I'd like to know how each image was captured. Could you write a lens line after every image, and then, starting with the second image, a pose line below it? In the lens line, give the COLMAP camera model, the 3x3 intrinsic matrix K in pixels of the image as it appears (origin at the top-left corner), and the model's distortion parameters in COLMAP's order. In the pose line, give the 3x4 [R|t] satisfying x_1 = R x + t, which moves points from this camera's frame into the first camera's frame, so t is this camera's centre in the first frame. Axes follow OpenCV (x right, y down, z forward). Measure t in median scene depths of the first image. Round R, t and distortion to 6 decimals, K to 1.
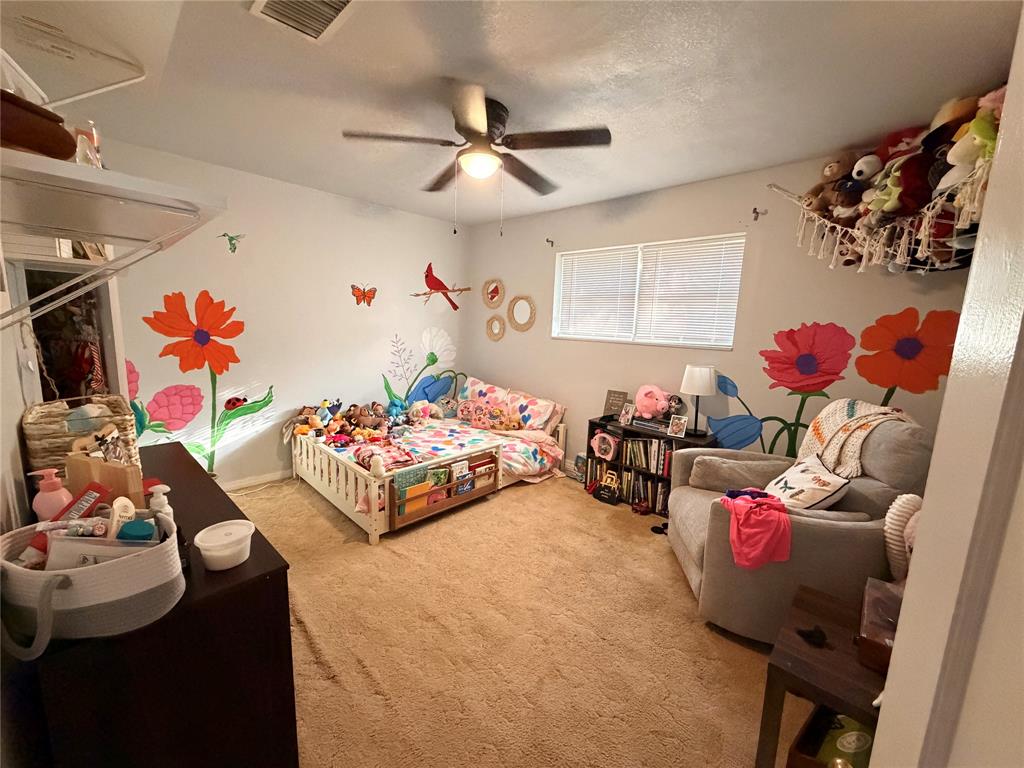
lens RADIAL K [[405.2, 0, 507.9], [0, 405.2, 384.5], [0, 0, 1]] dist [0.001896, 0.000076]
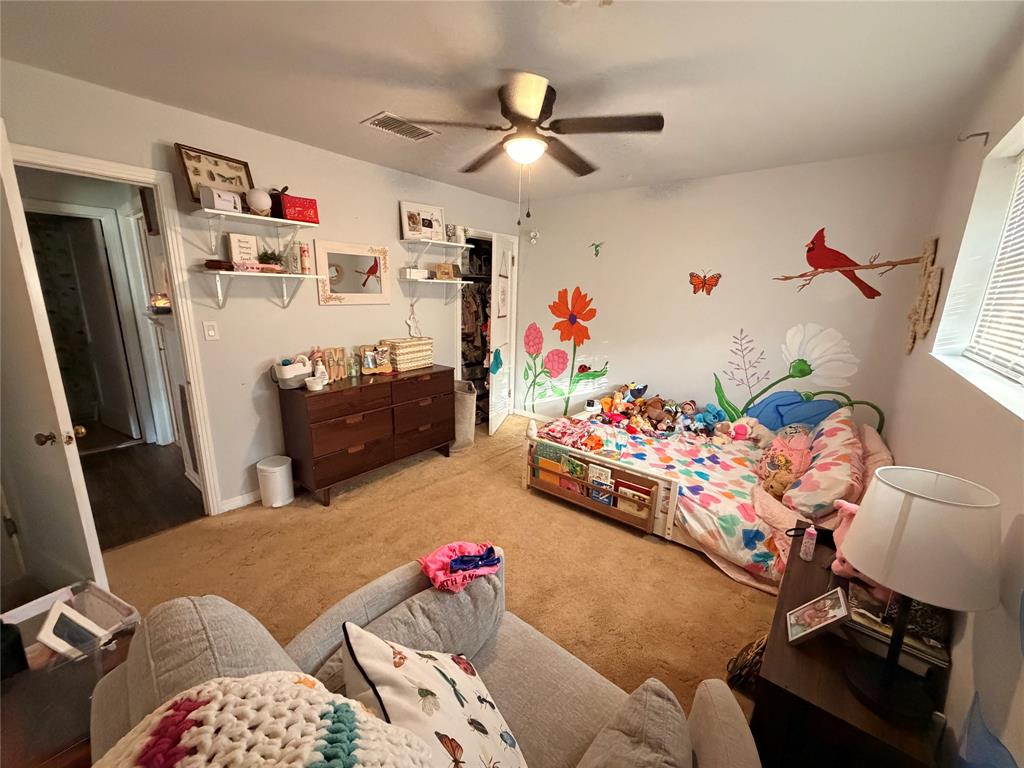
lens RADIAL K [[405.2, 0, 507.4], [0, 405.2, 384.2], [0, 0, 1]] dist [0.001896, 0.000076]
pose [[0.081523, 0.195585, -0.977292, 0.630142], [-0.177645, 0.967707, 0.178848, -0.099031], [0.980712, 0.159030, 0.113635, 0.584287]]
